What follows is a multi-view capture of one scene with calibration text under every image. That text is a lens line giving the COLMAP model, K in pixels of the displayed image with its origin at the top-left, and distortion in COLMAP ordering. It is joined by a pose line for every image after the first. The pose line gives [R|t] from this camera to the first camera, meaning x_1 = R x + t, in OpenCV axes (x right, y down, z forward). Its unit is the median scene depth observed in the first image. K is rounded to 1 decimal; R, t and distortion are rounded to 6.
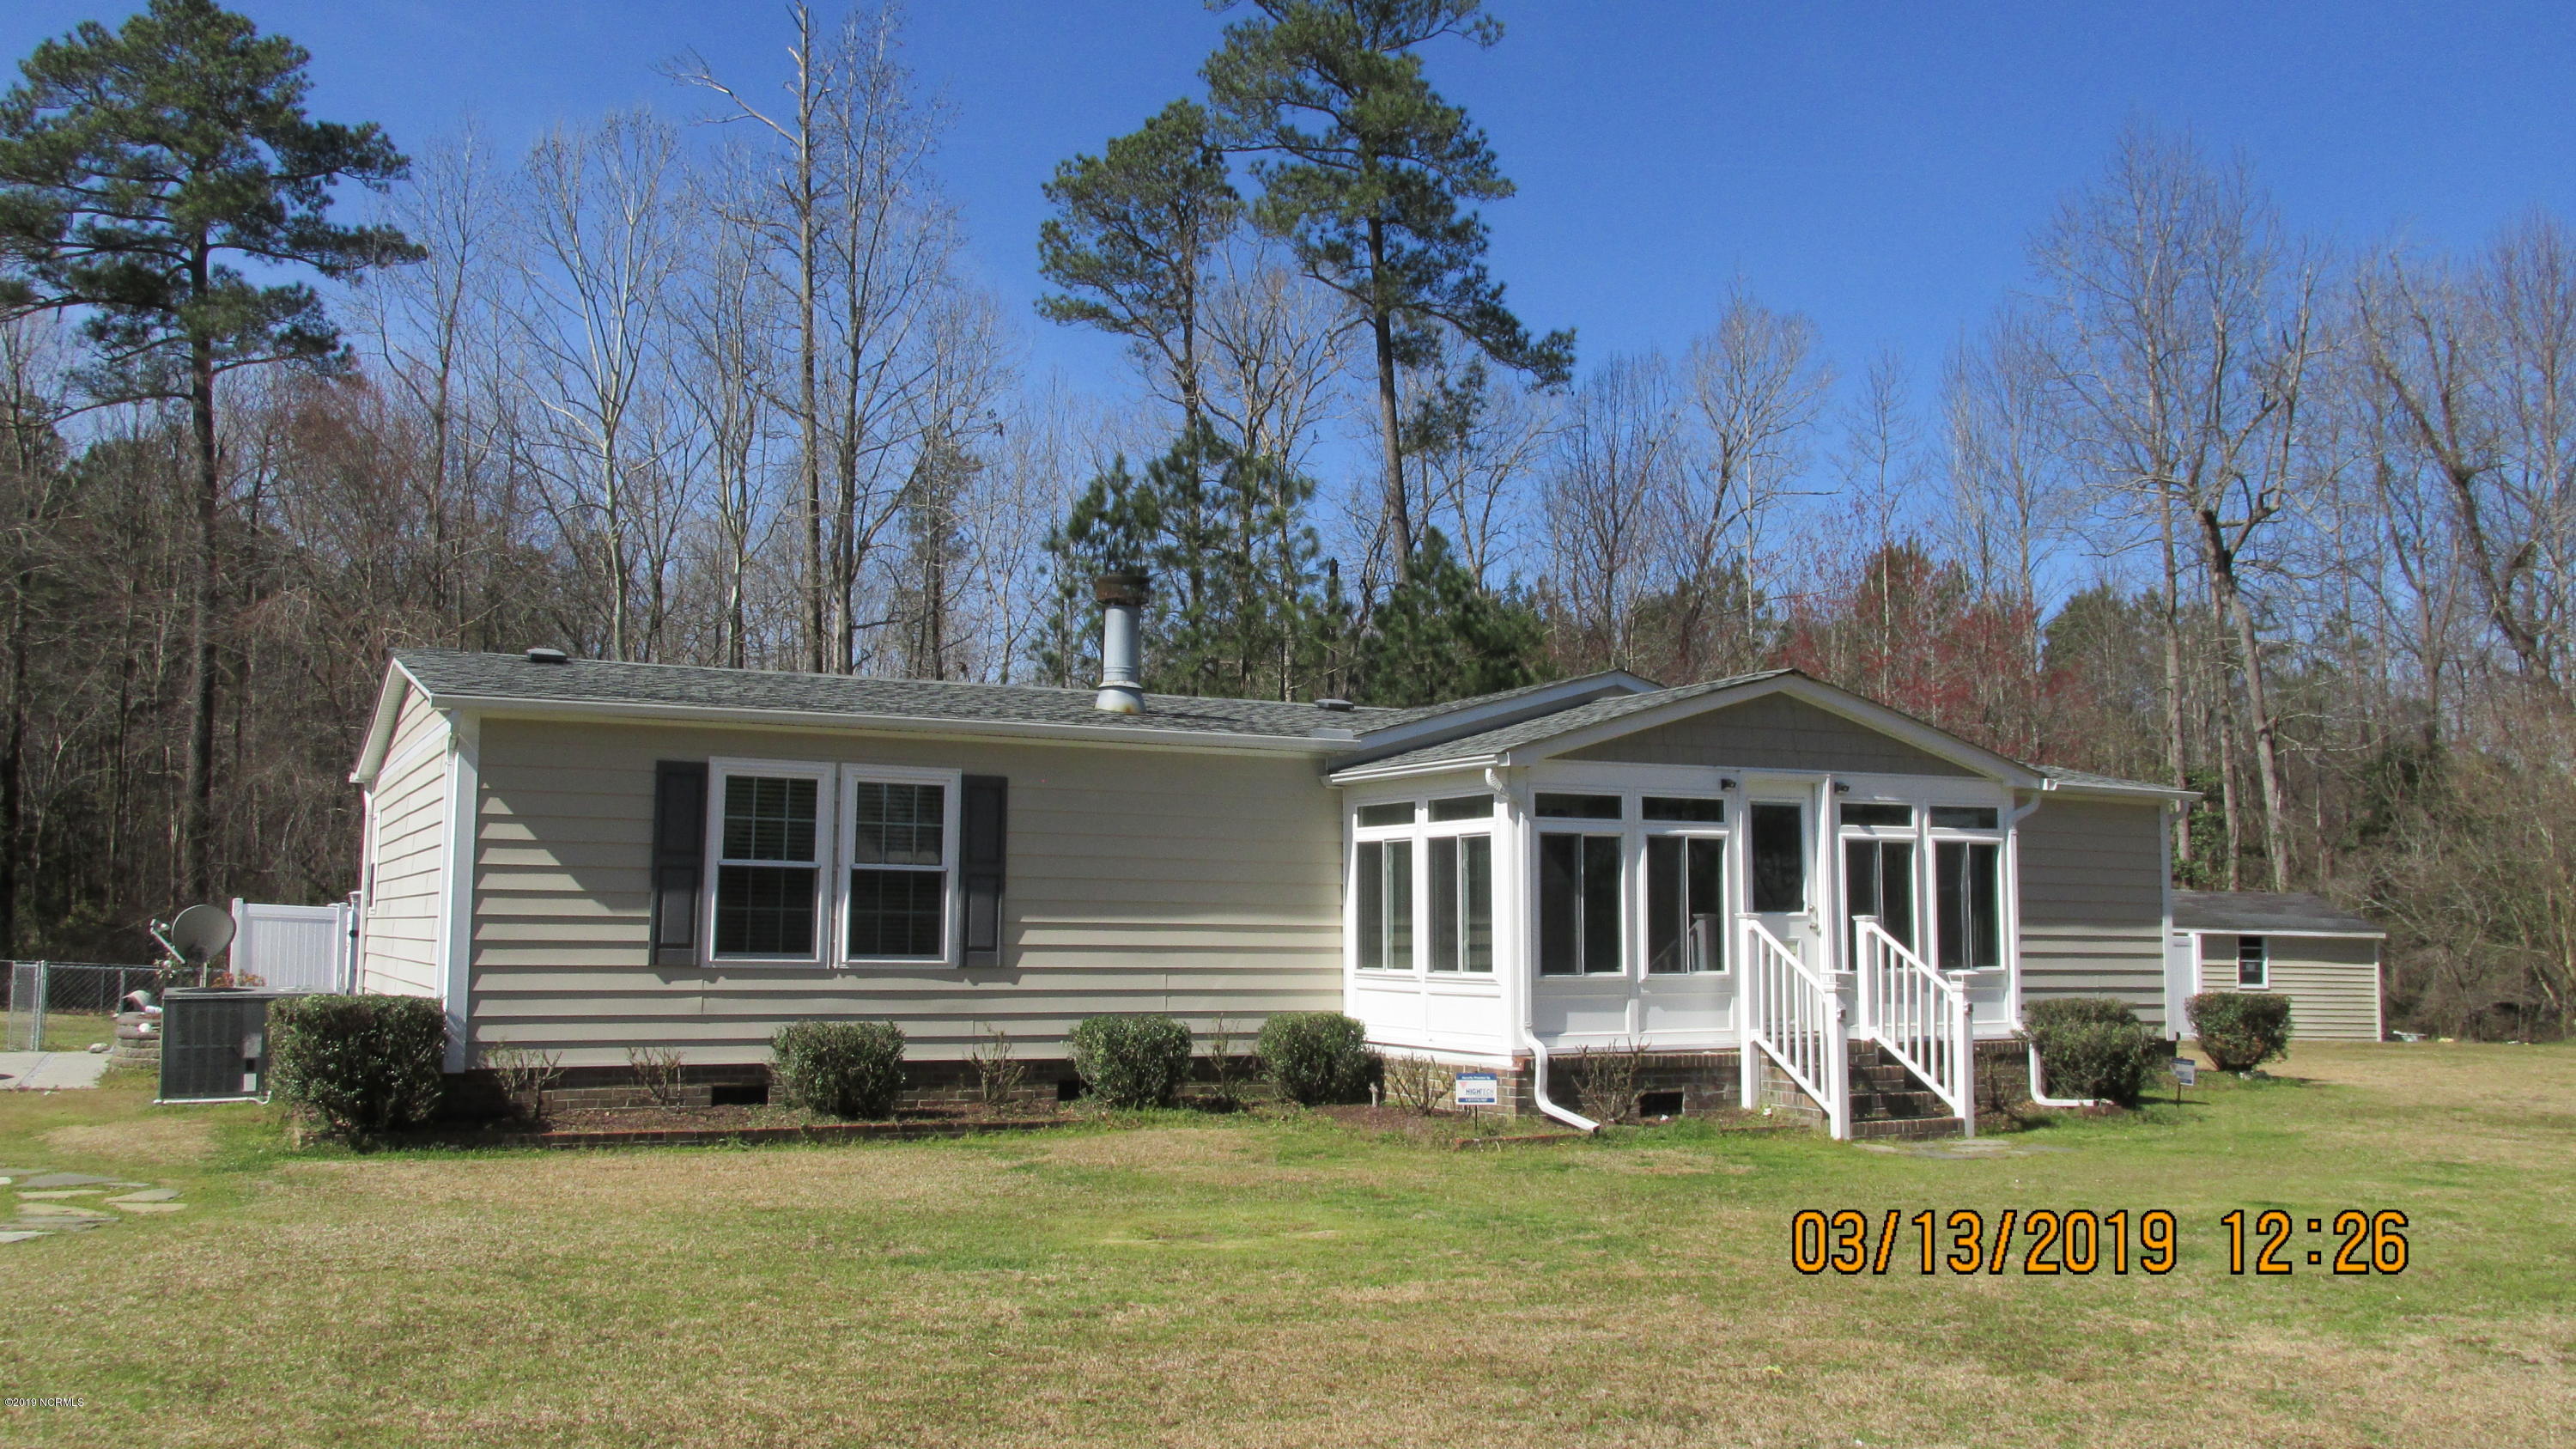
lens RADIAL K [[2142.0, 0, 1288.0], [0, 2142.0, 724.5], [0, 0, 1]] dist [0.004961, 0.015228]
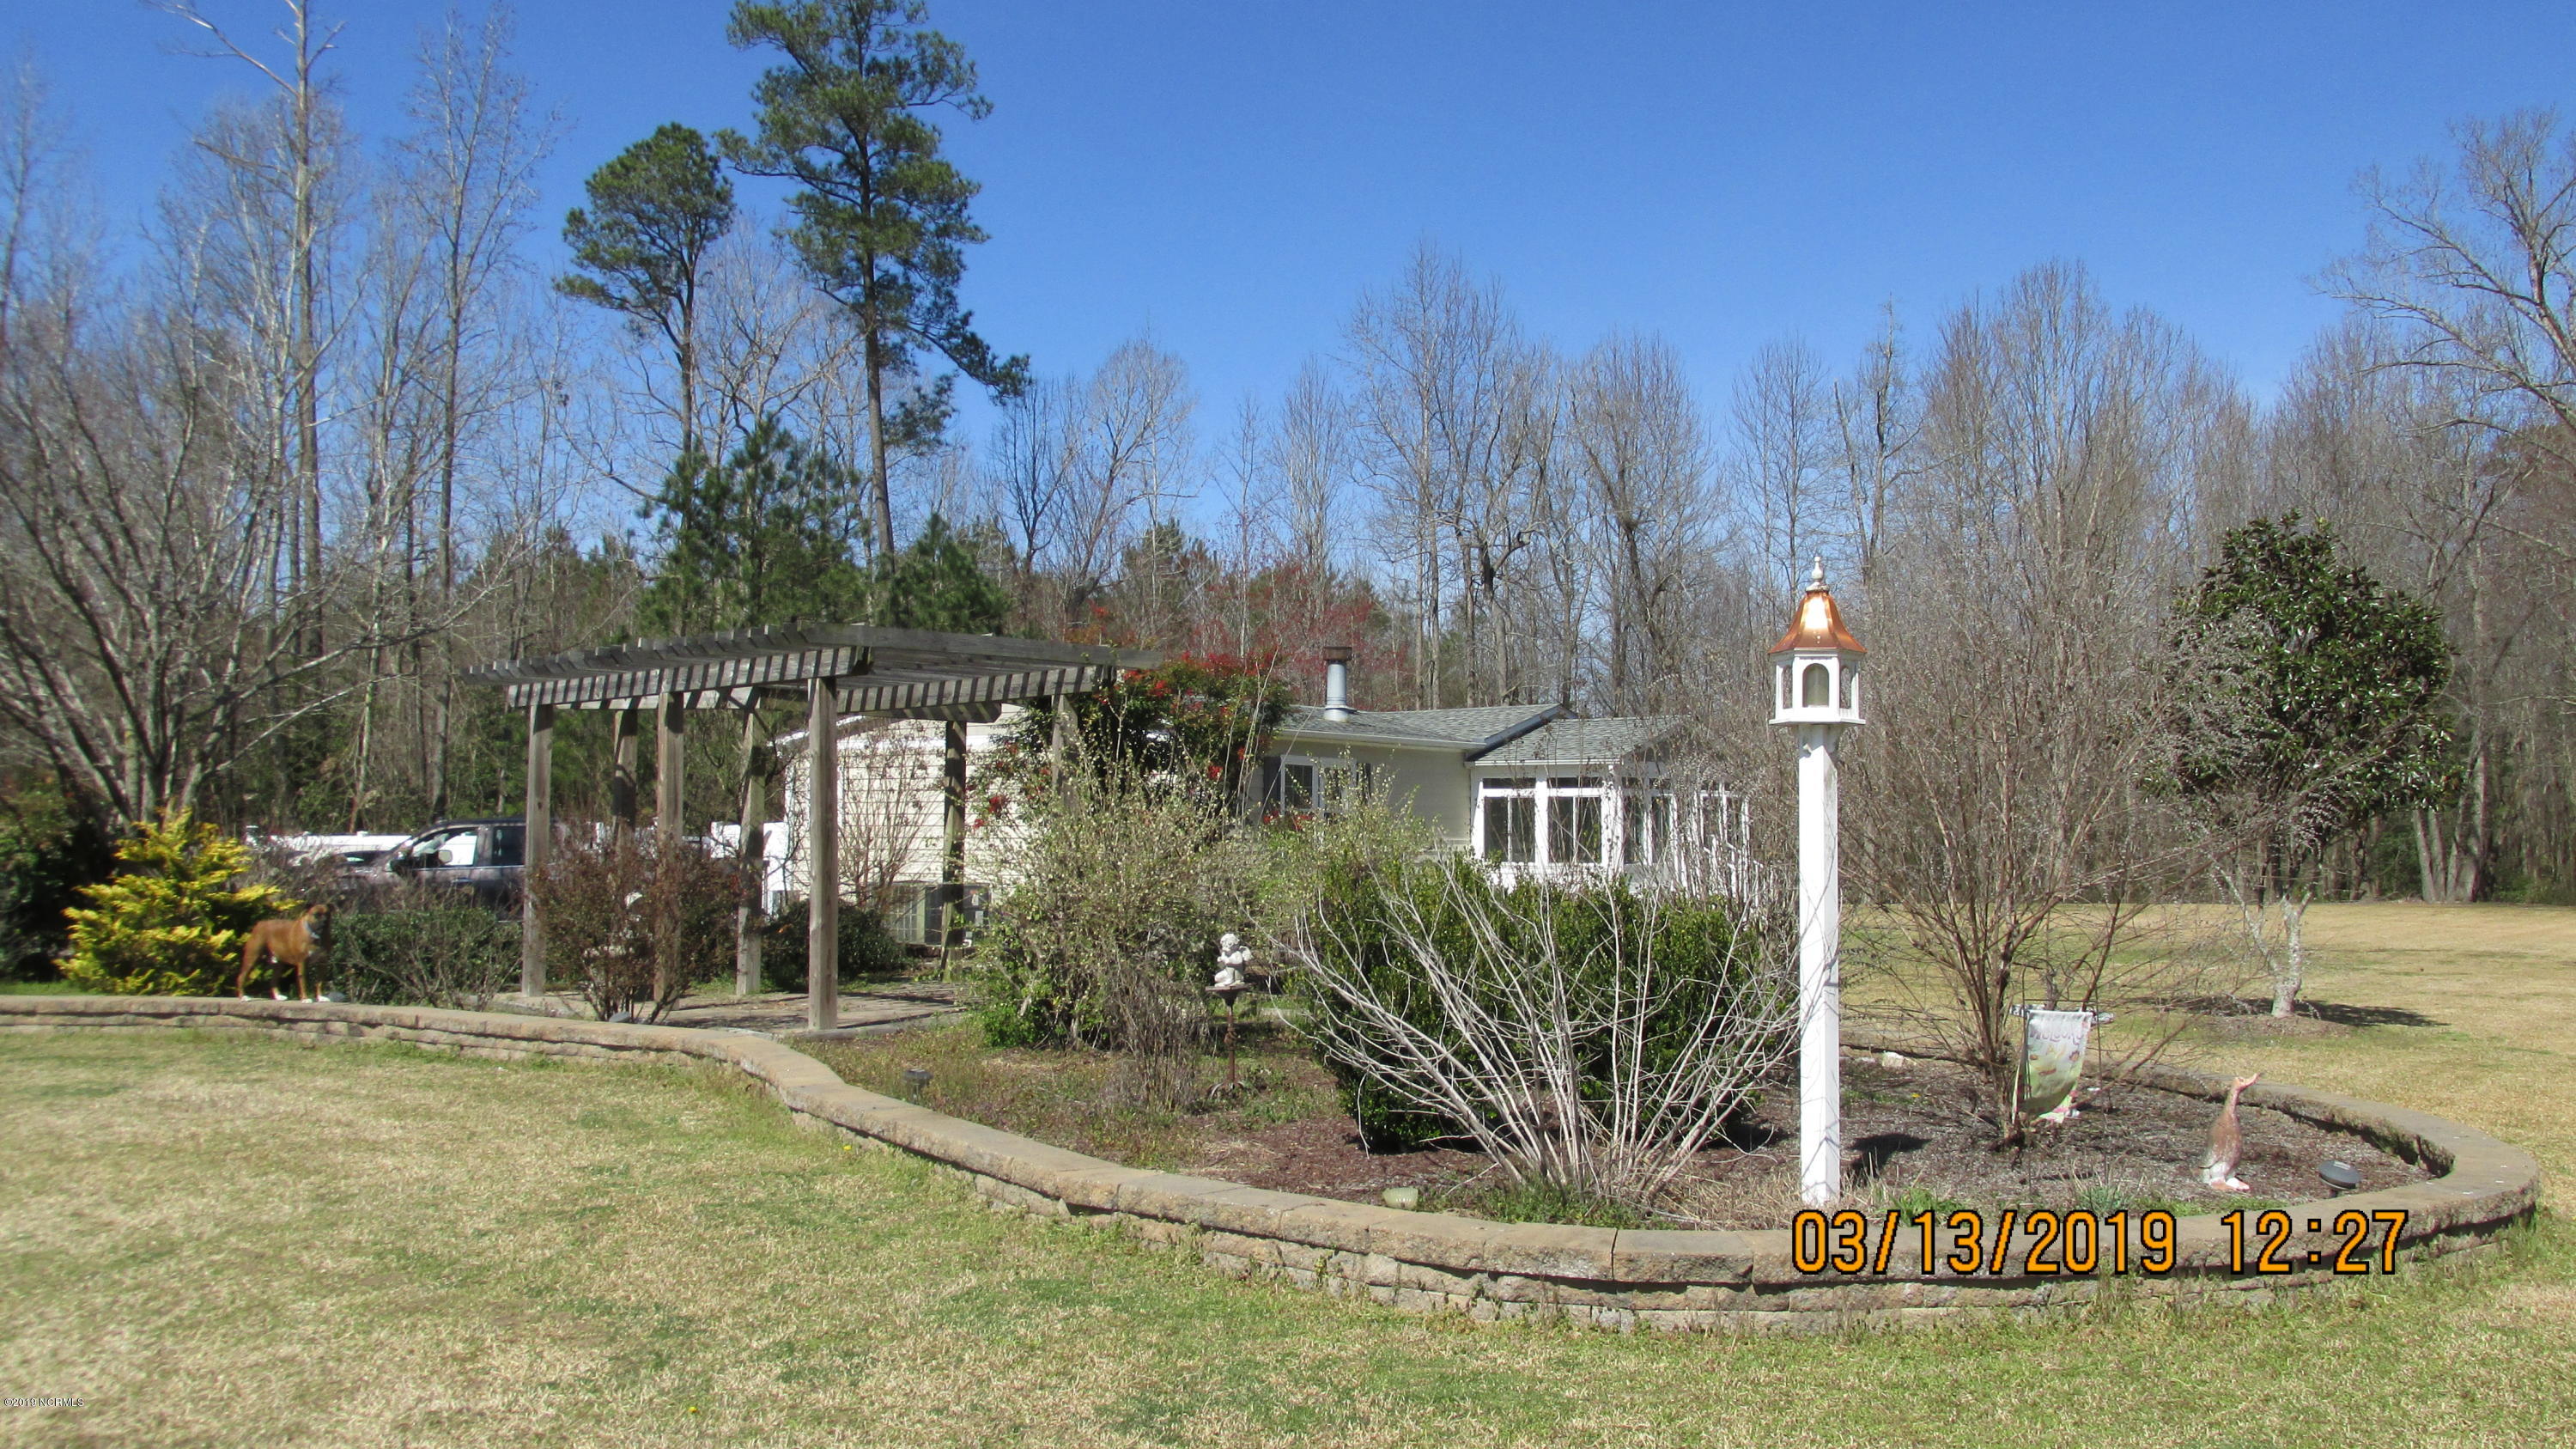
lens RADIAL K [[2142.0, 0, 1288.0], [0, 2142.0, 724.5], [0, 0, 1]] dist [0.004961, 0.015228]
pose [[0.884445, 0.016688, 0.466346, -0.612450], [-0.037917, 0.998626, 0.036176, -0.043083], [-0.465101, -0.049678, 0.883862, -0.354406]]
